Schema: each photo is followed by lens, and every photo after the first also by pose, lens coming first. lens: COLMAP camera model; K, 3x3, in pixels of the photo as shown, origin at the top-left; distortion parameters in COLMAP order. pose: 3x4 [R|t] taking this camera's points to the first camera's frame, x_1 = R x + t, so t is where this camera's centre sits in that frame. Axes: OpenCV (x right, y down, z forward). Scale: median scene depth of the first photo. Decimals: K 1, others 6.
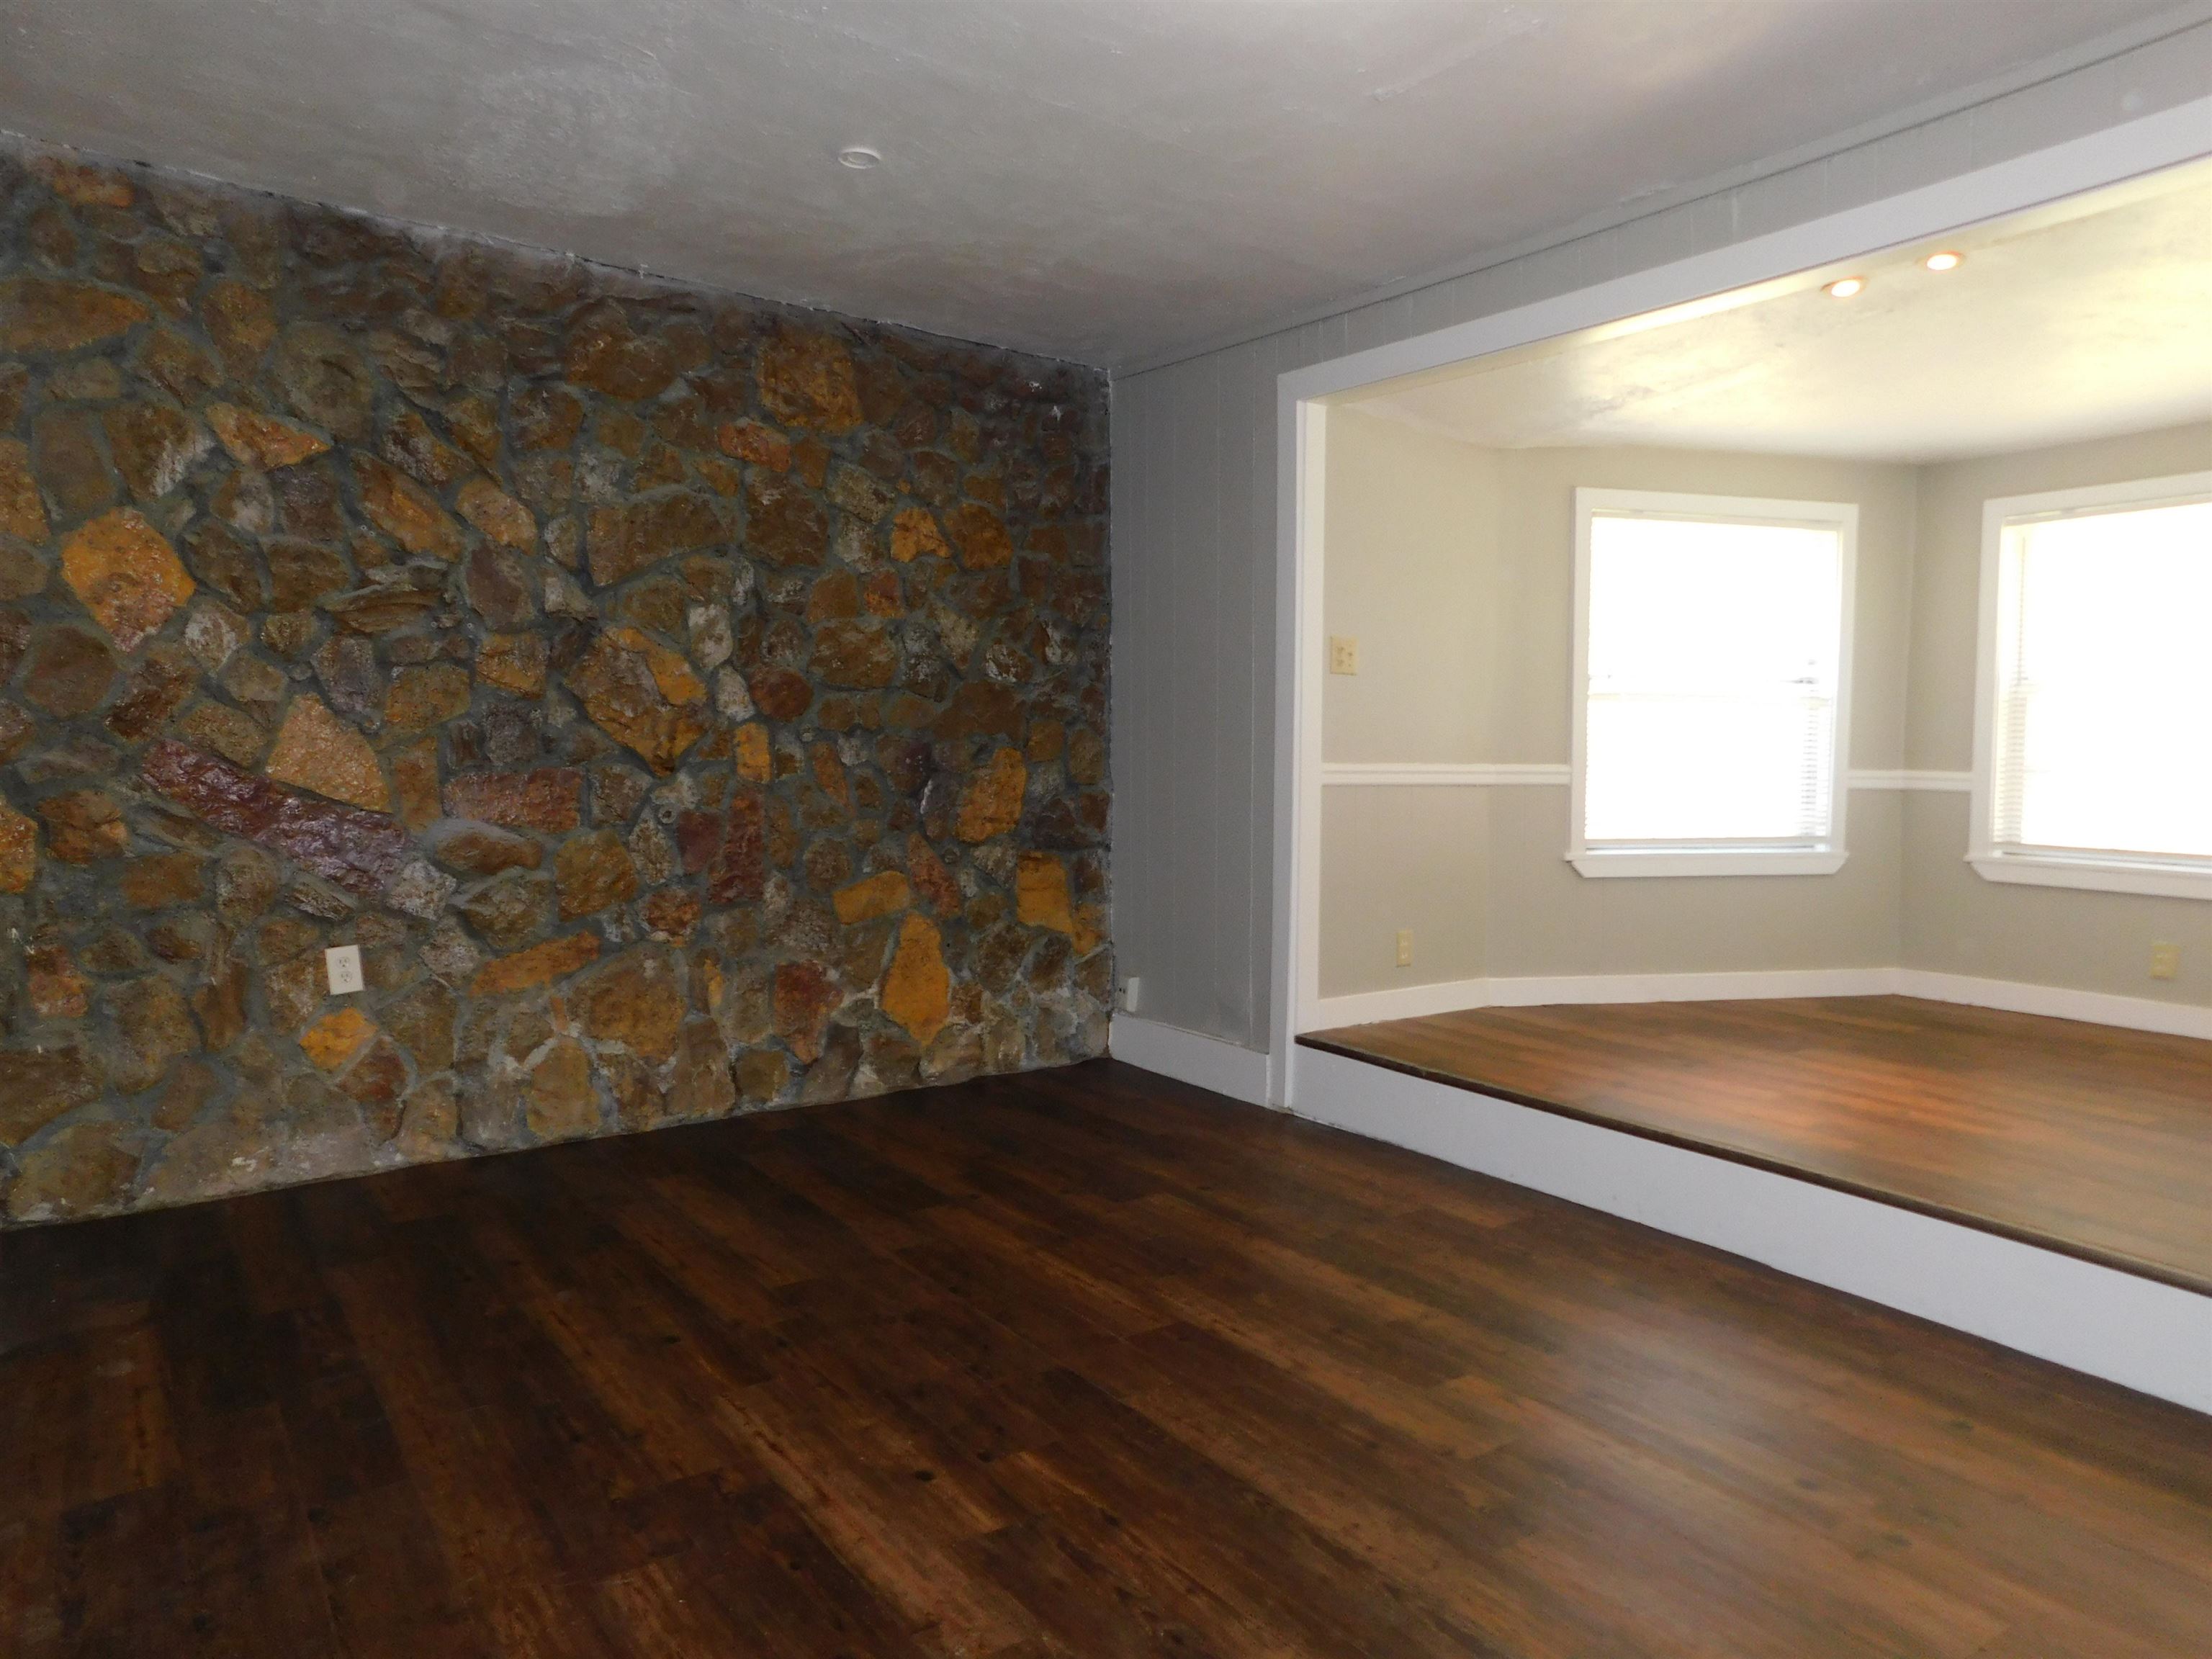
lens RADIAL K [[1508.1, 0, 1091.9], [0, 1508.1, 823.8], [0, 0, 1]] dist [-0.027339, -0.002415]
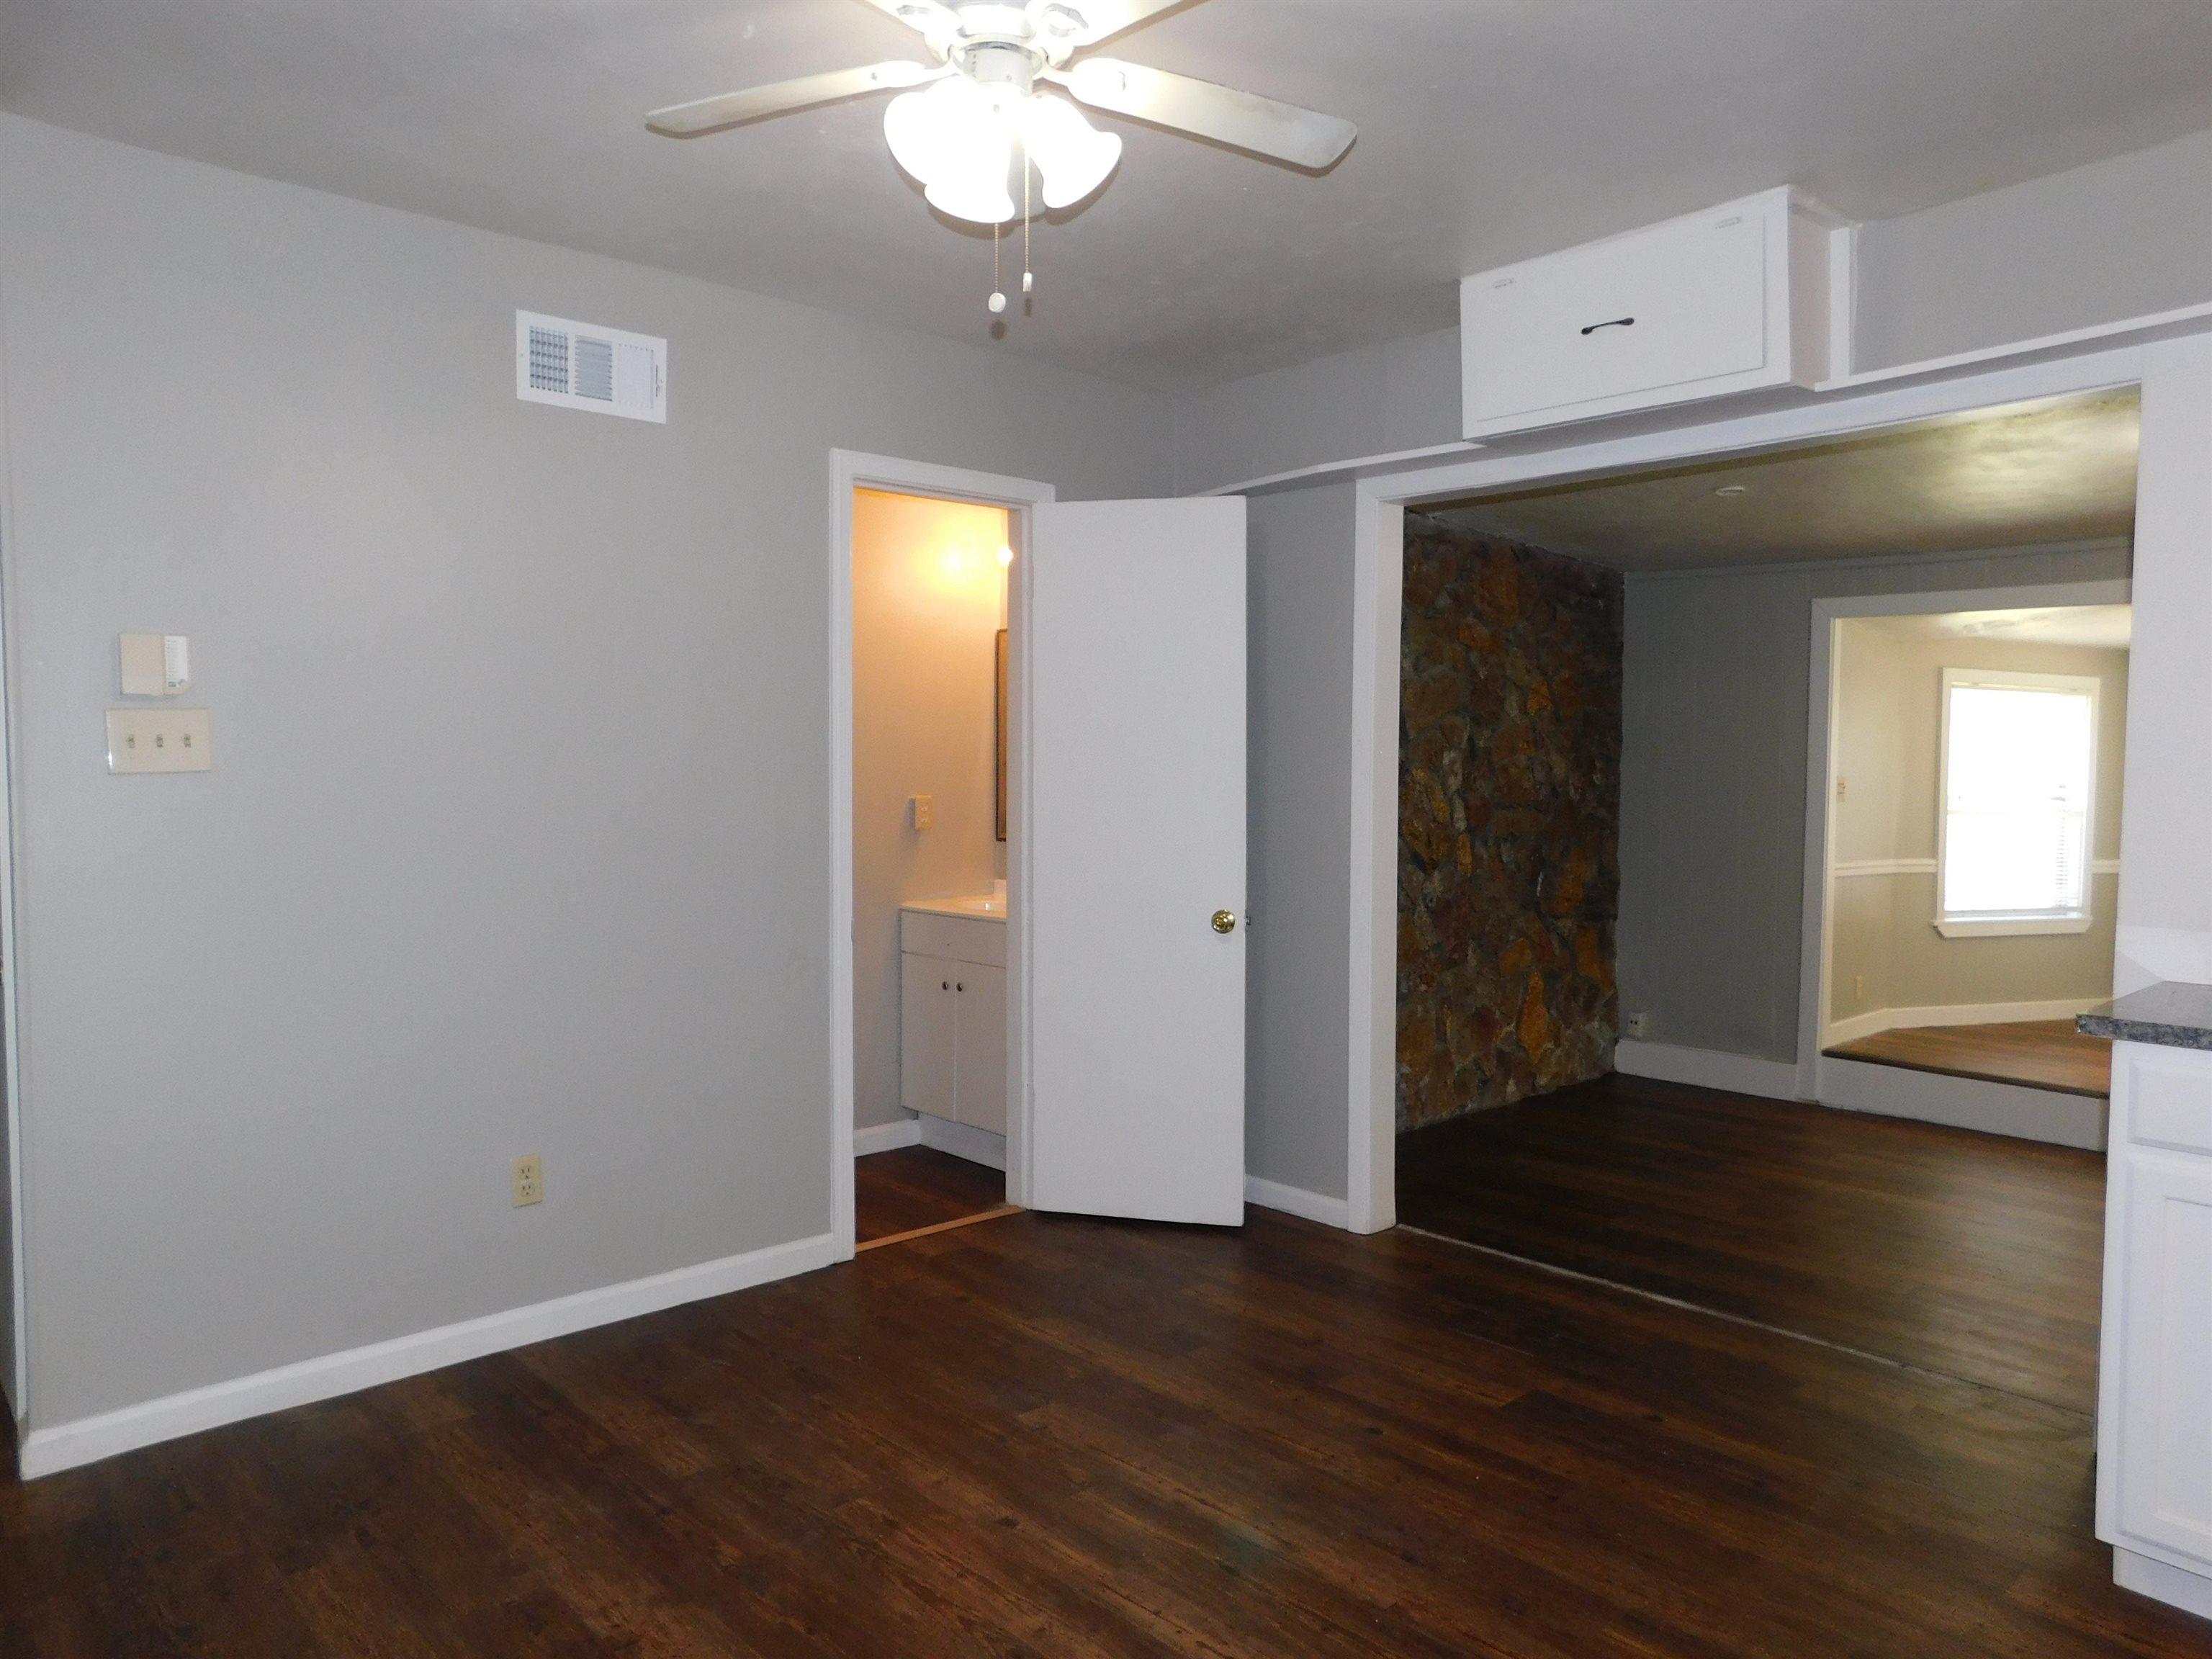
lens RADIAL K [[1473.4, 0, 1106.0], [0, 1473.4, 829.5], [0, 0, 1]] dist [-0.006400, -0.001217]
pose [[0.987984, 0.003548, 0.154519, -0.718348], [0.000198, 0.999707, -0.024220, -0.035506], [-0.154559, 0.023960, 0.987693, -0.276436]]
